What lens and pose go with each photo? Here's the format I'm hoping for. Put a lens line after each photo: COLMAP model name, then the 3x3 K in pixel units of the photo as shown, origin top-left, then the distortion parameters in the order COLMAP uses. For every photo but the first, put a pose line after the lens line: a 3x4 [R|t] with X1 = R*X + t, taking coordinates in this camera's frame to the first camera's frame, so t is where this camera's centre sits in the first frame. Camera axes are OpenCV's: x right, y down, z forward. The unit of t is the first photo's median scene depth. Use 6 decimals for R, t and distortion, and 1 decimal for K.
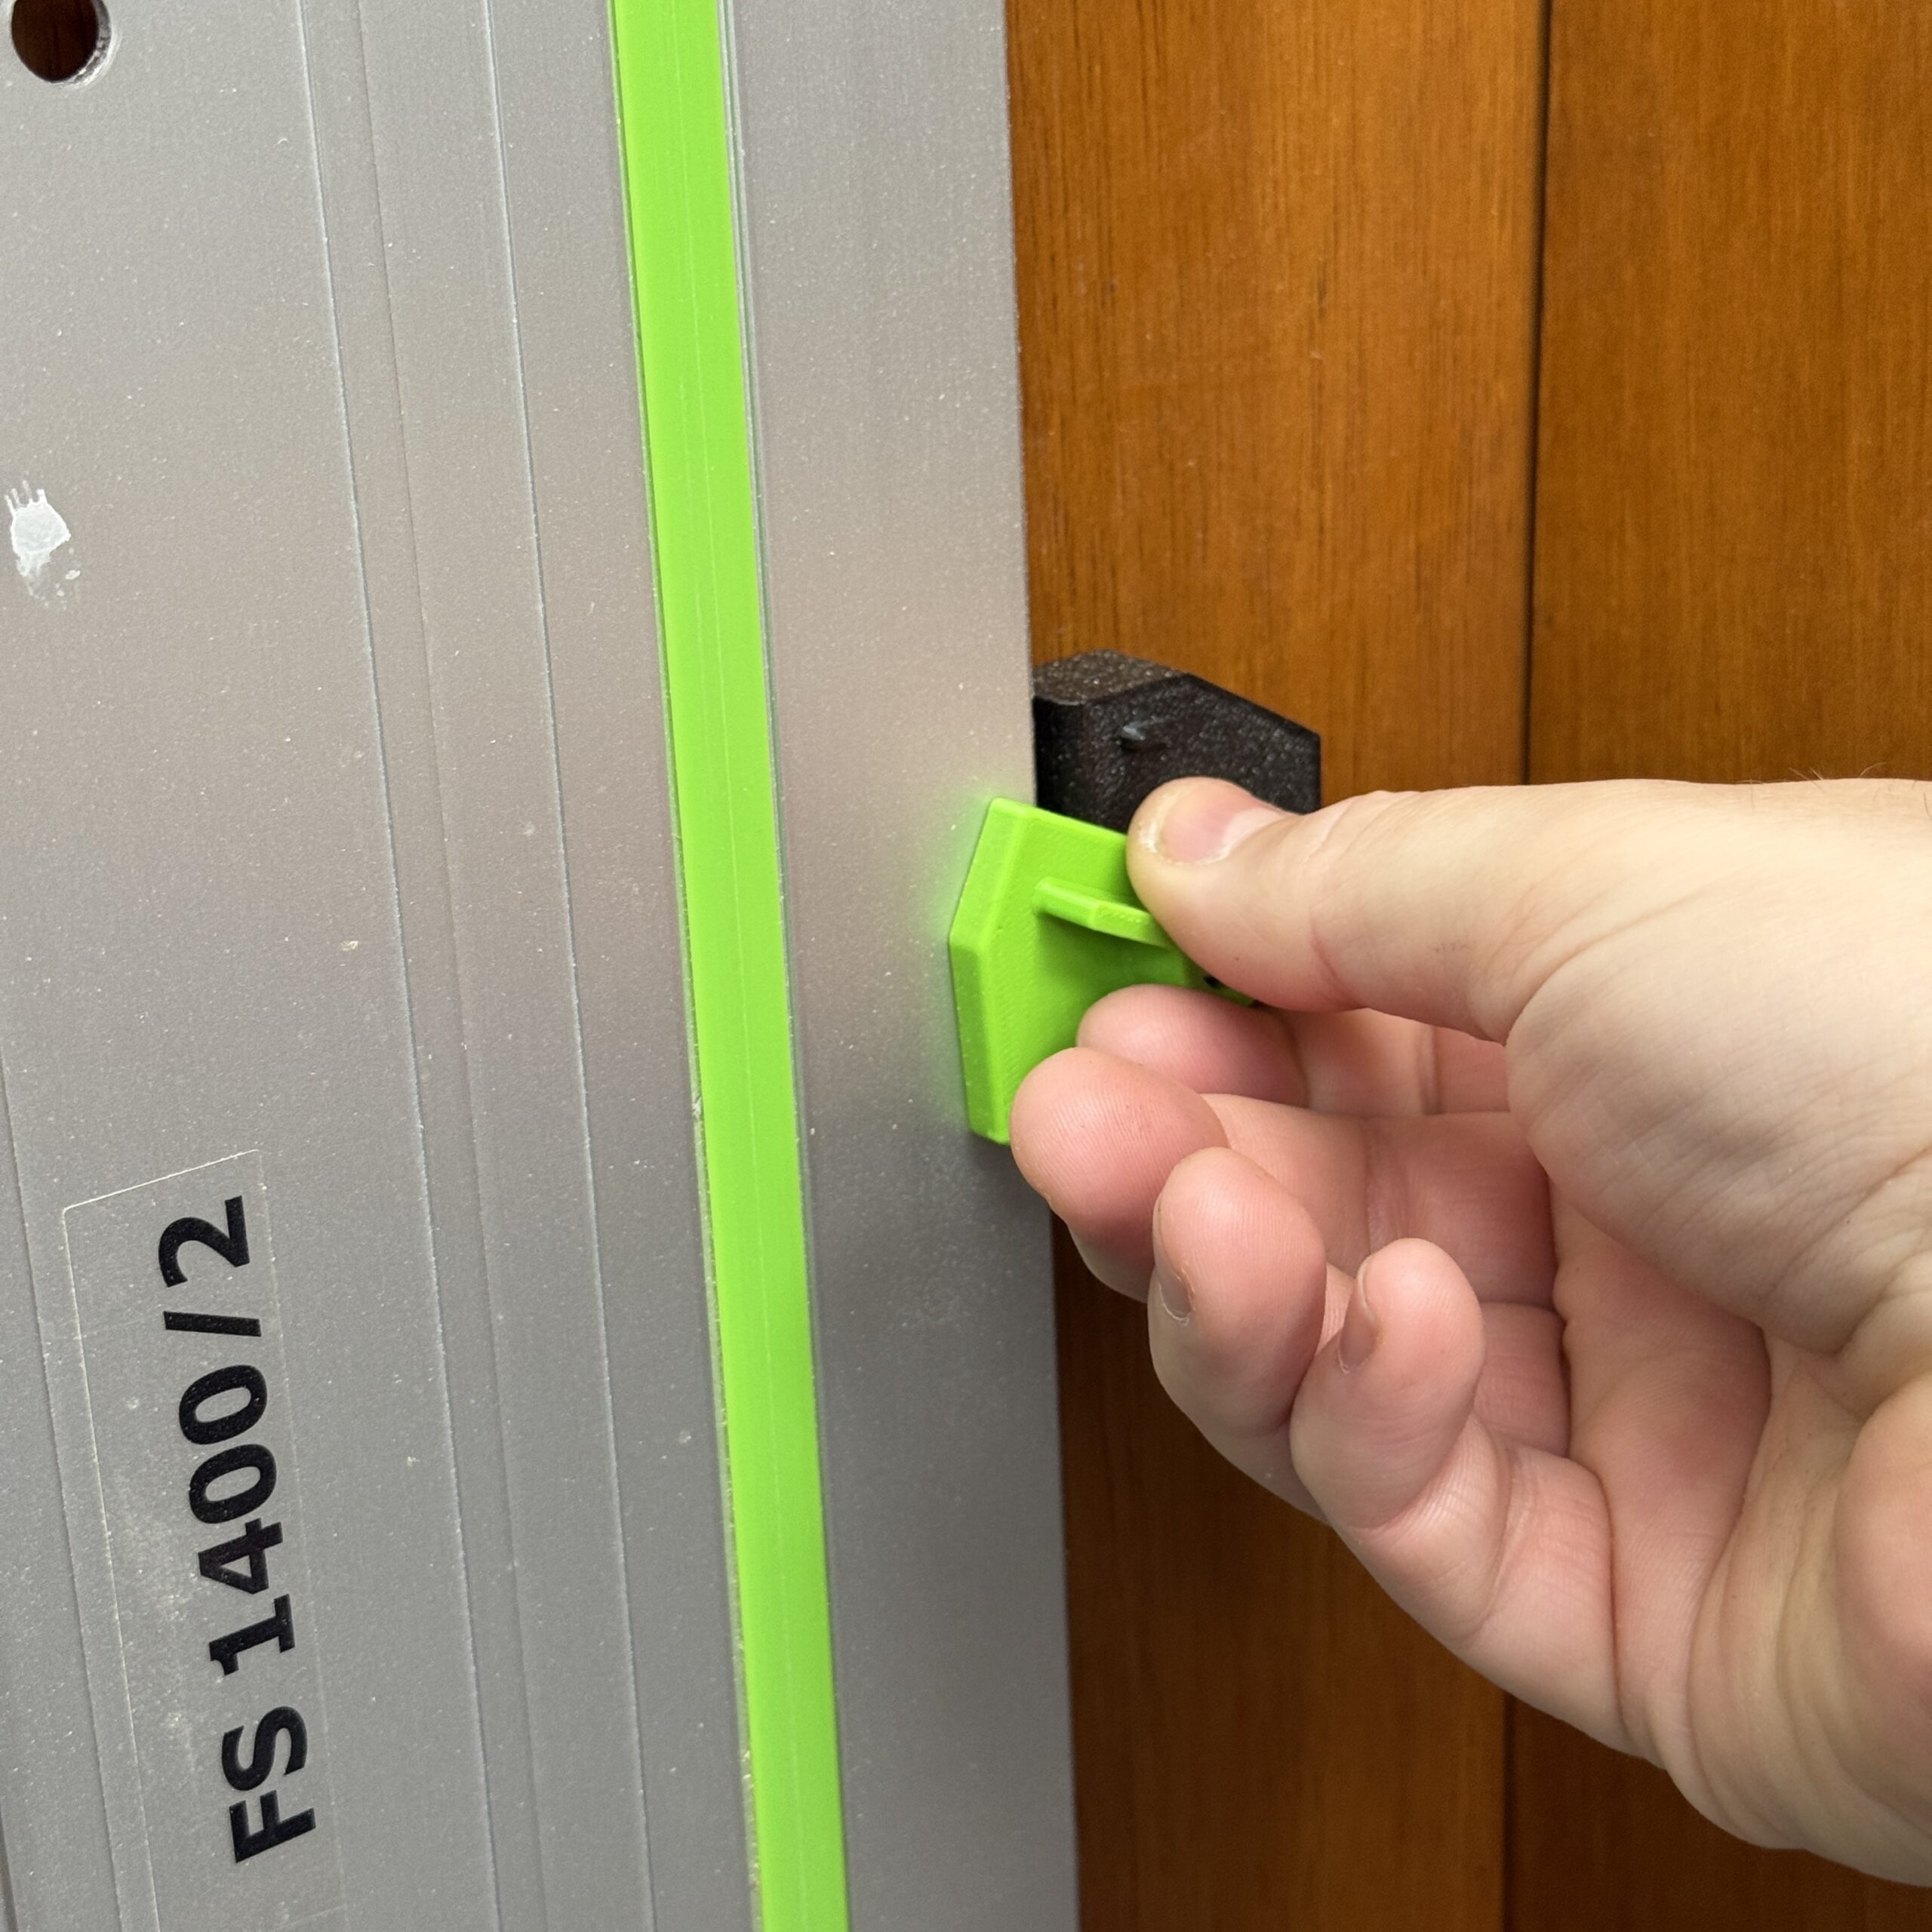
lens RADIAL K [[3658.2, 0, 966.0], [0, 3658.2, 966.0], [0, 0, 1]] dist [0.158594, -0.438293]
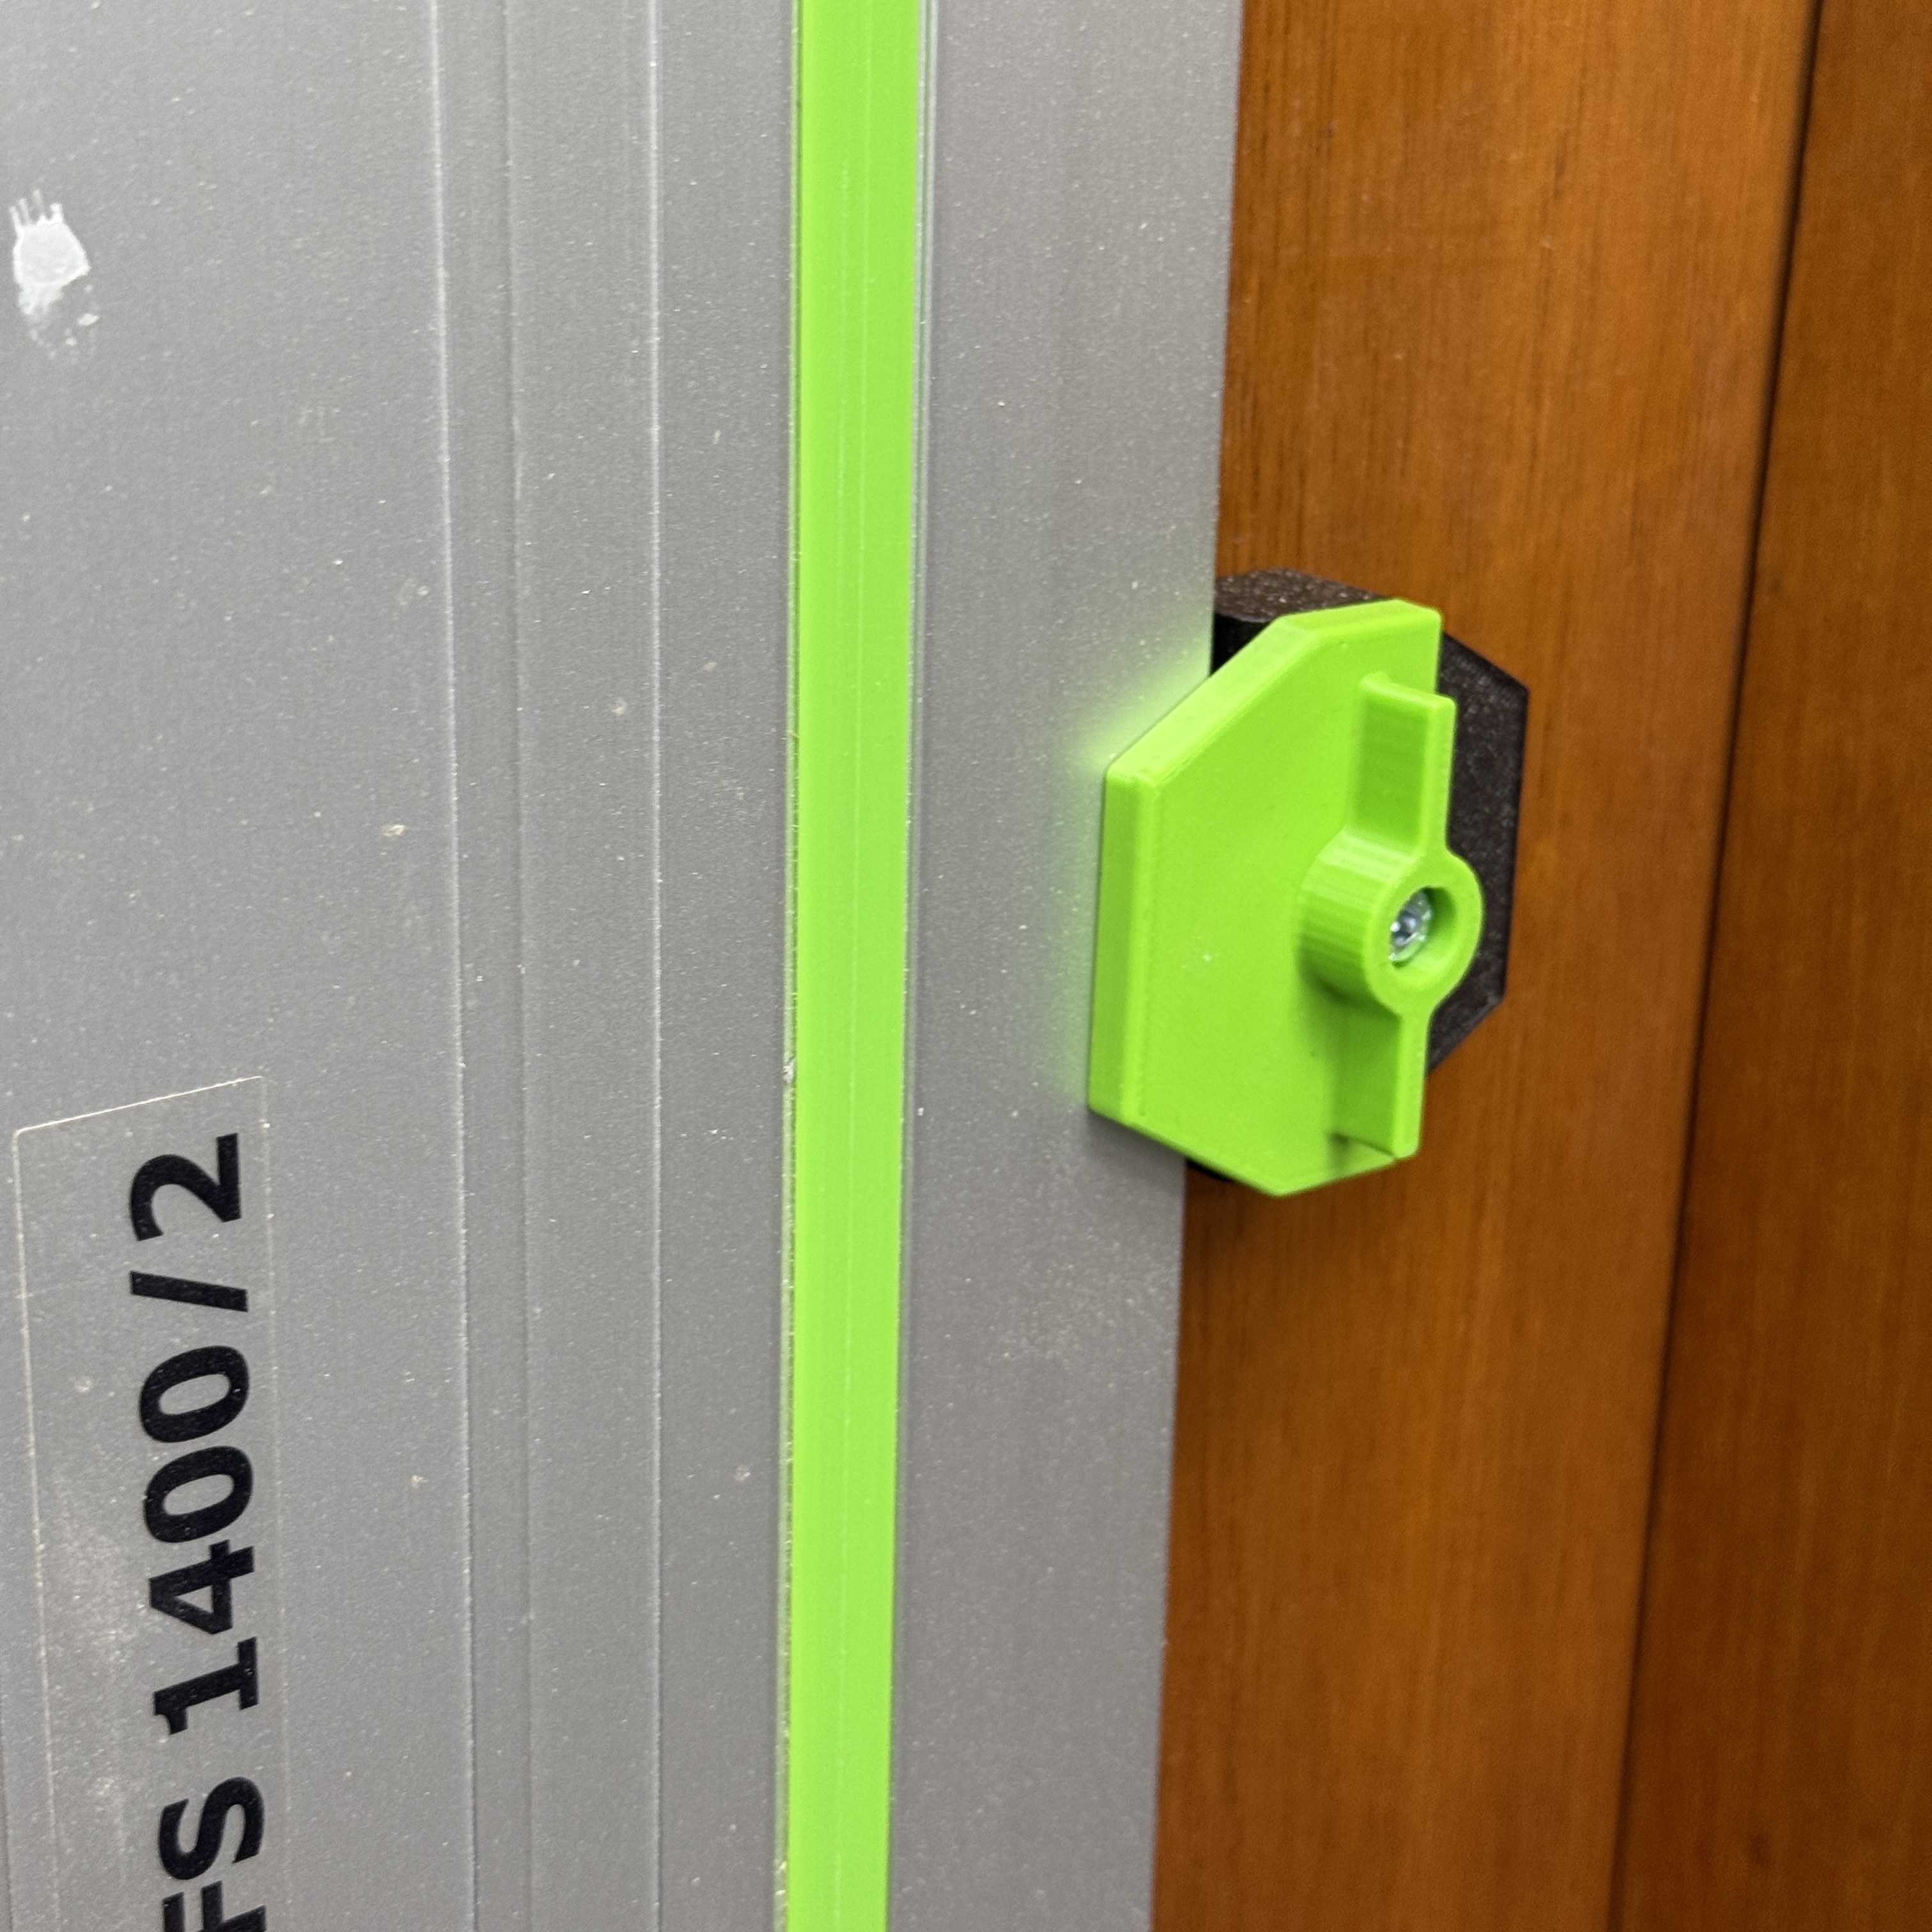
lens RADIAL K [[3658.2, 0, 966.0], [0, 3658.2, 966.0], [0, 0, 1]] dist [0.158594, -0.438293]
pose [[0.997504, 0.063510, 0.030844, -0.060322], [-0.062733, 0.997703, -0.025546, 0.033516], [-0.032396, 0.023547, 0.999198, 0.178912]]
